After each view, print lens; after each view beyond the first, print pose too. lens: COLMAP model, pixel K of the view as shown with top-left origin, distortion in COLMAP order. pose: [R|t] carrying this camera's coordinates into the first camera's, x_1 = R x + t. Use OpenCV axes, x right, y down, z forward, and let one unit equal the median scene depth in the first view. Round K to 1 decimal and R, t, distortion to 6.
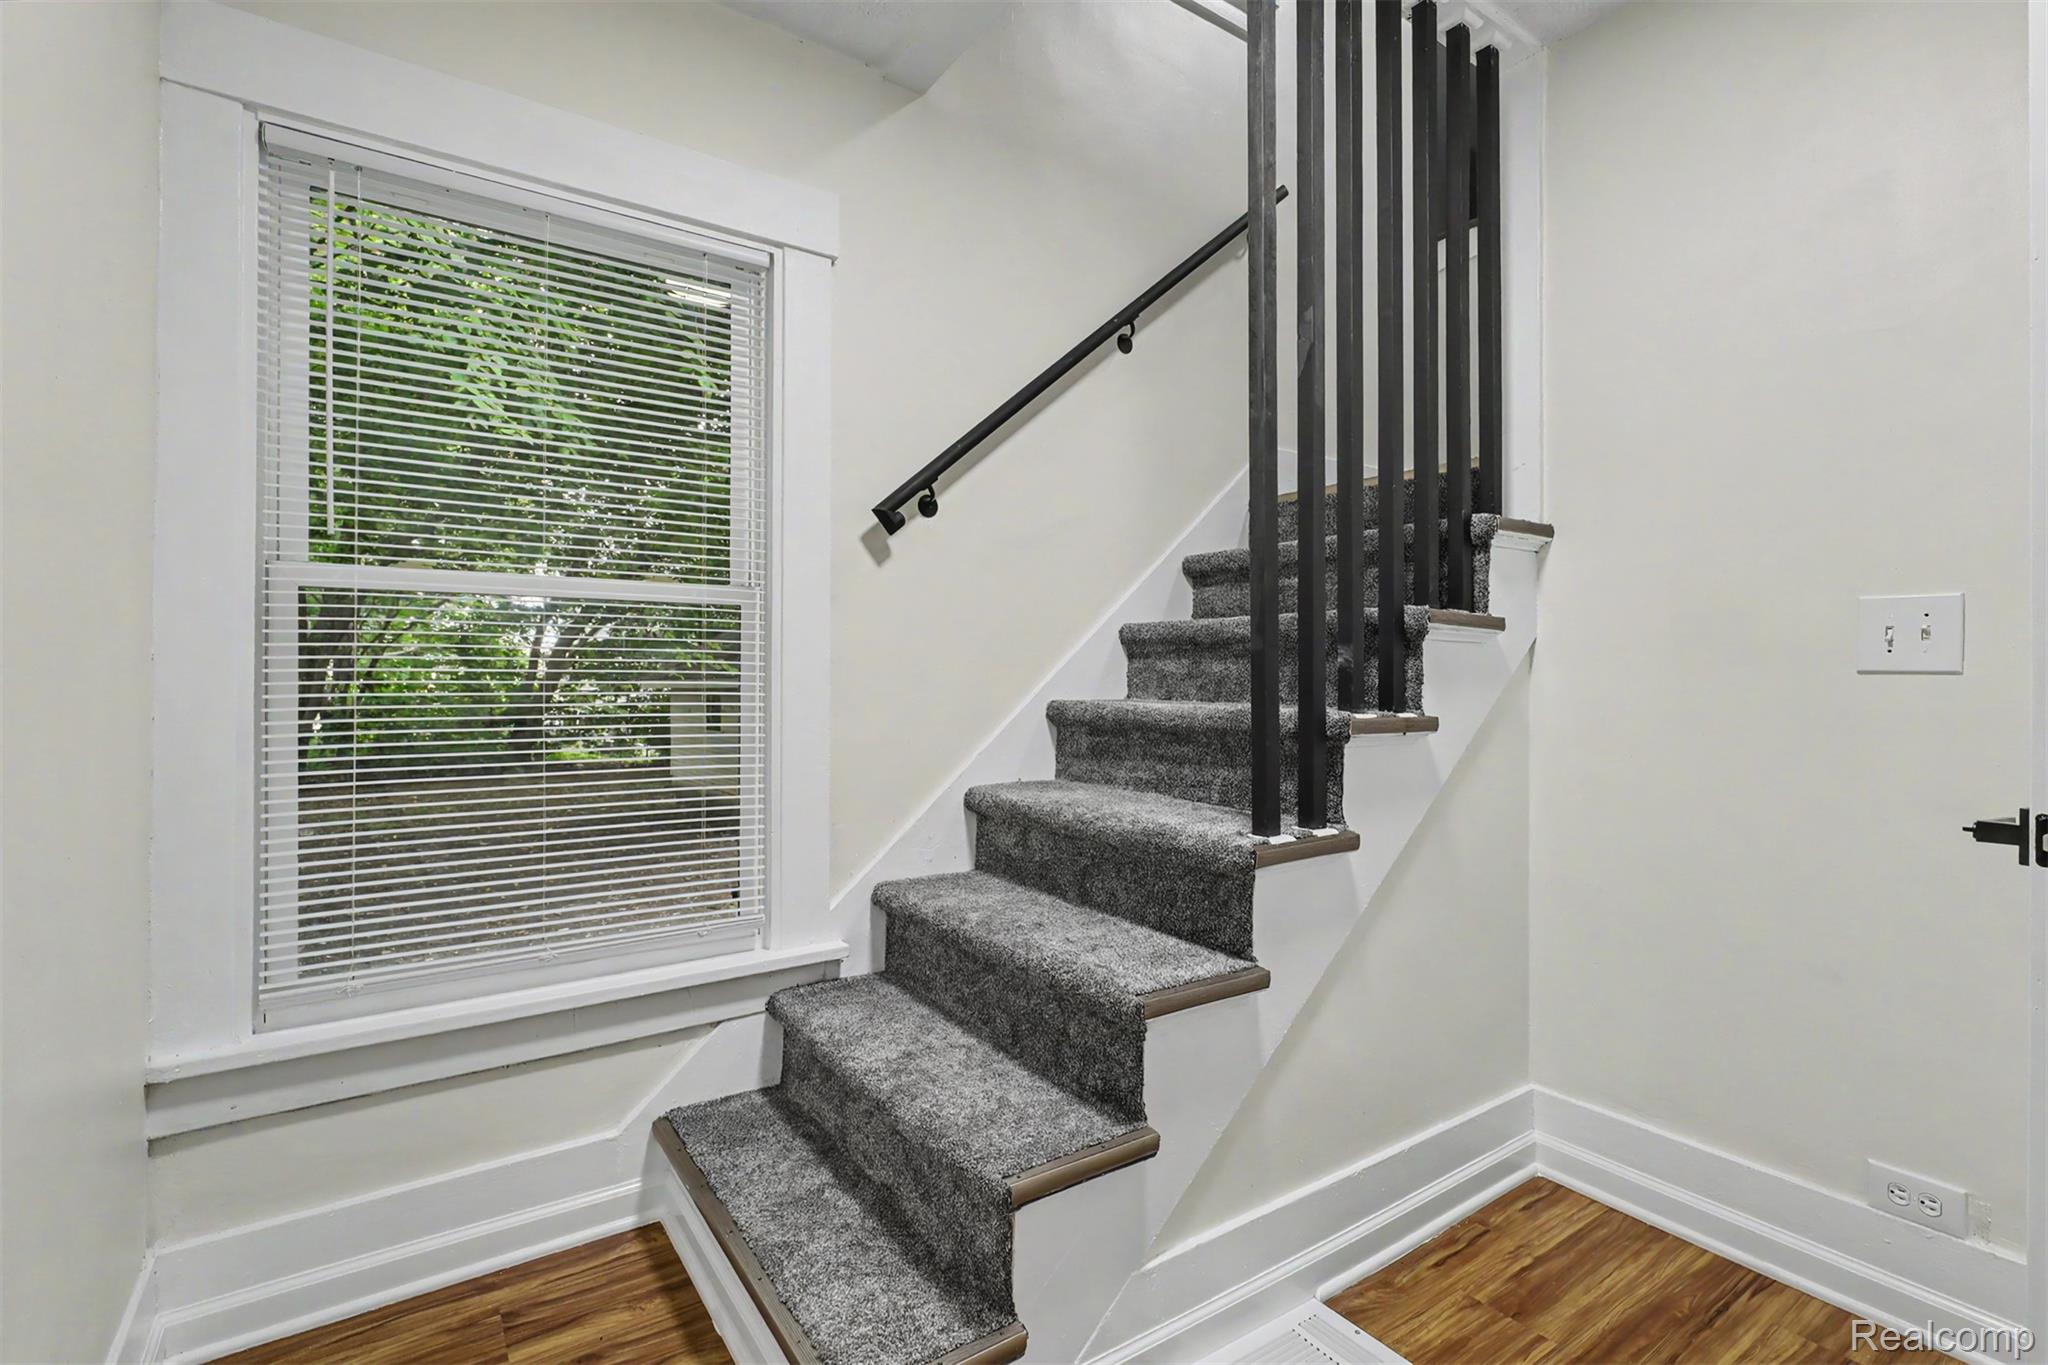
lens RADIAL K [[933.6, 0, 1028.1], [0, 933.6, 672.0], [0, 0, 1]] dist [-0.001225, 0.000314]
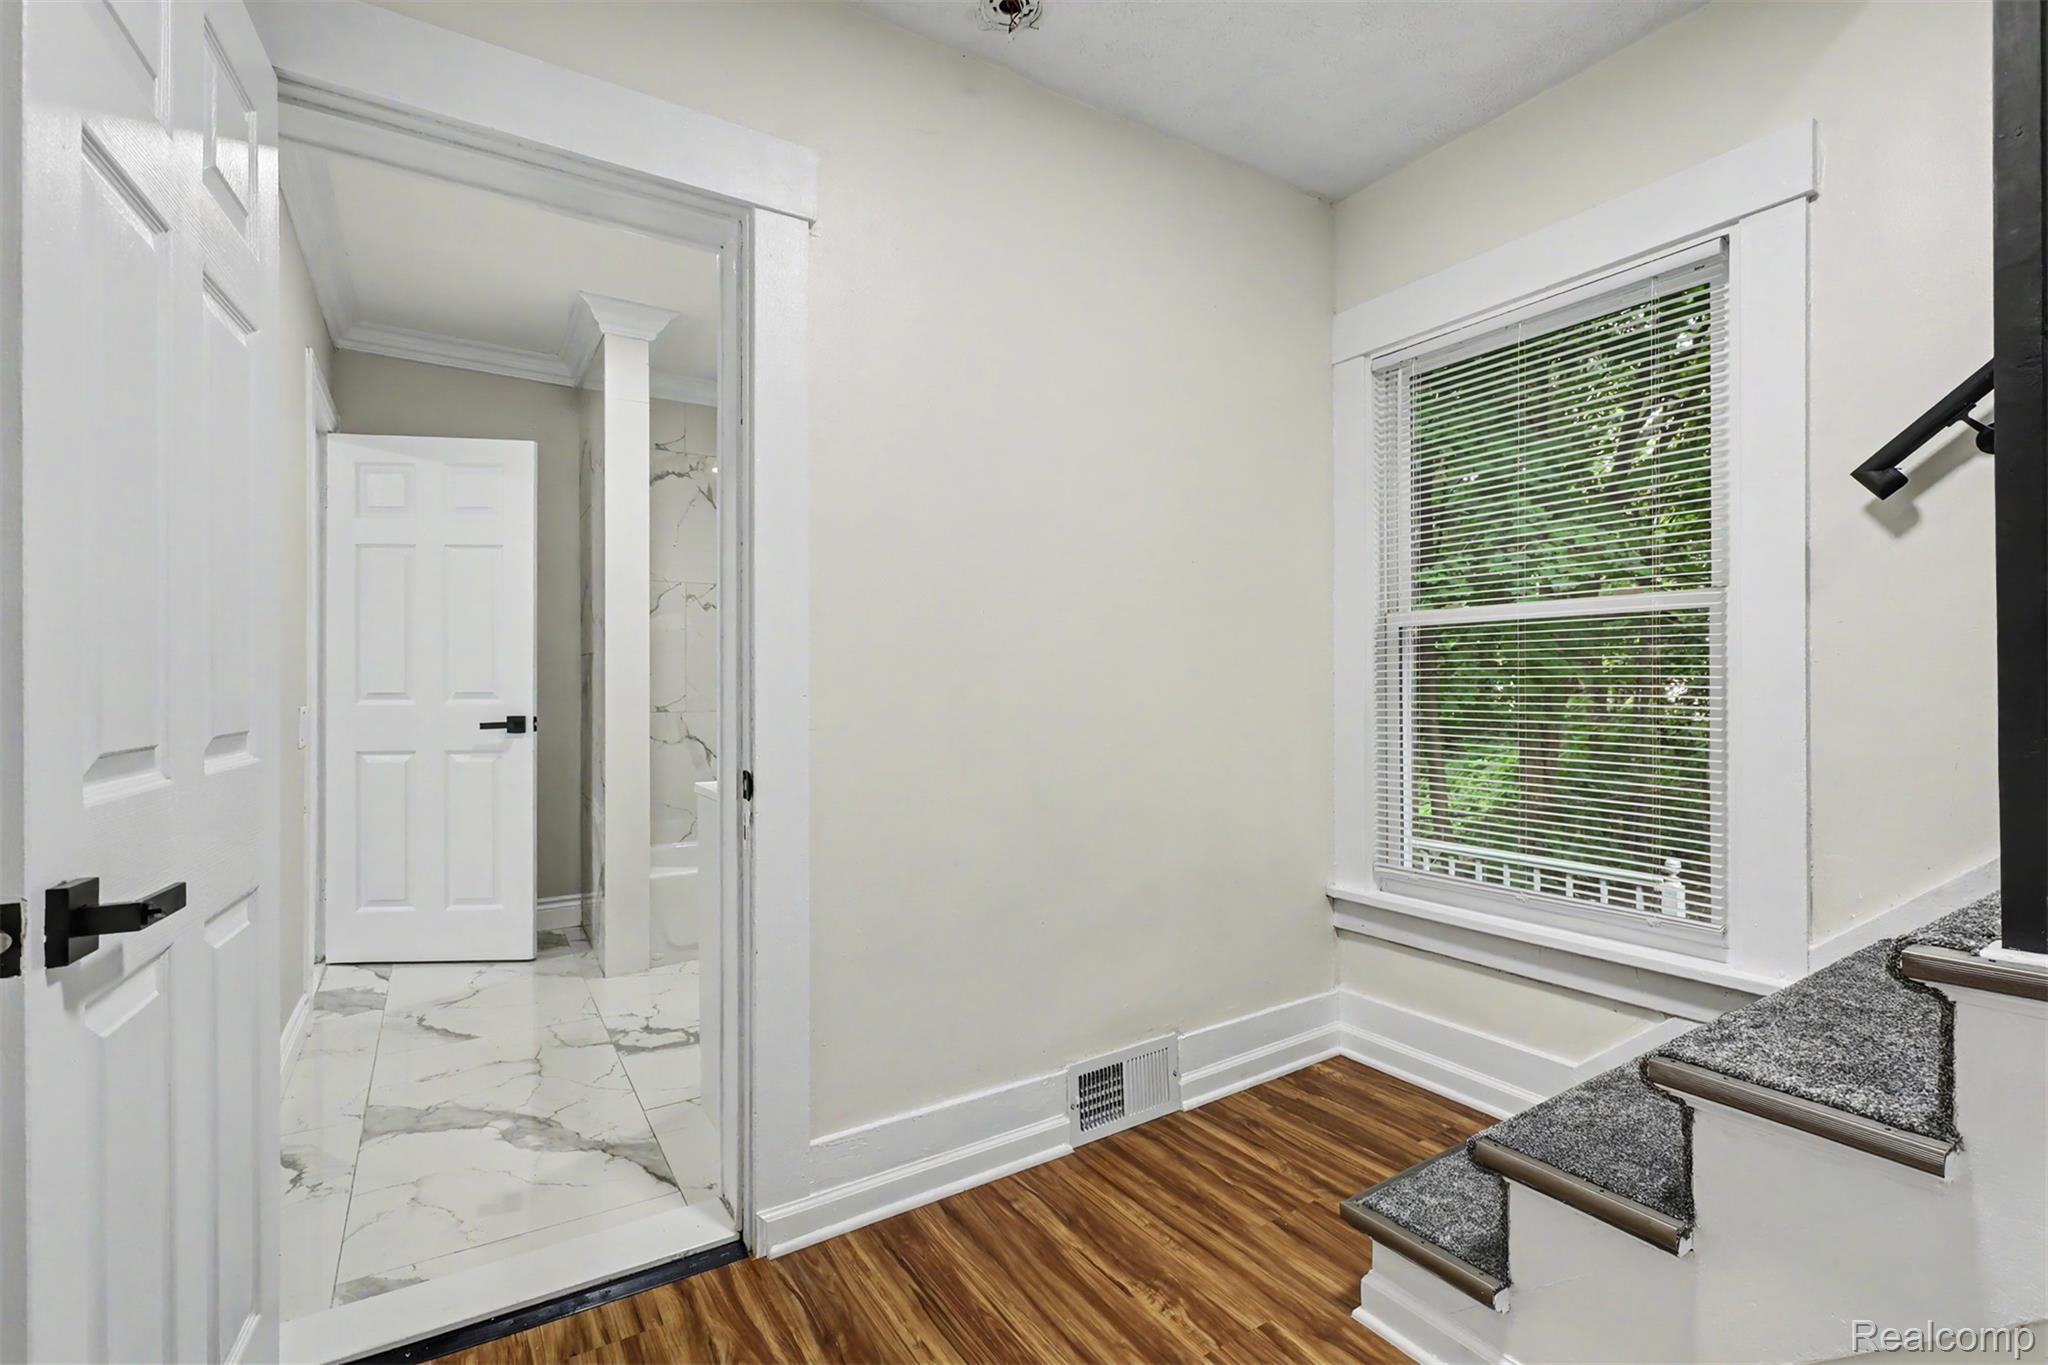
lens RADIAL K [[933.6, 0, 1028.9], [0, 933.6, 678.0], [0, 0, 1]] dist [-0.001225, 0.000314]
pose [[-0.031747, -0.004789, -0.999484, 0.763889], [0.012220, 0.999912, -0.005179, -0.001409], [0.999421, -0.012378, -0.031685, 0.346848]]
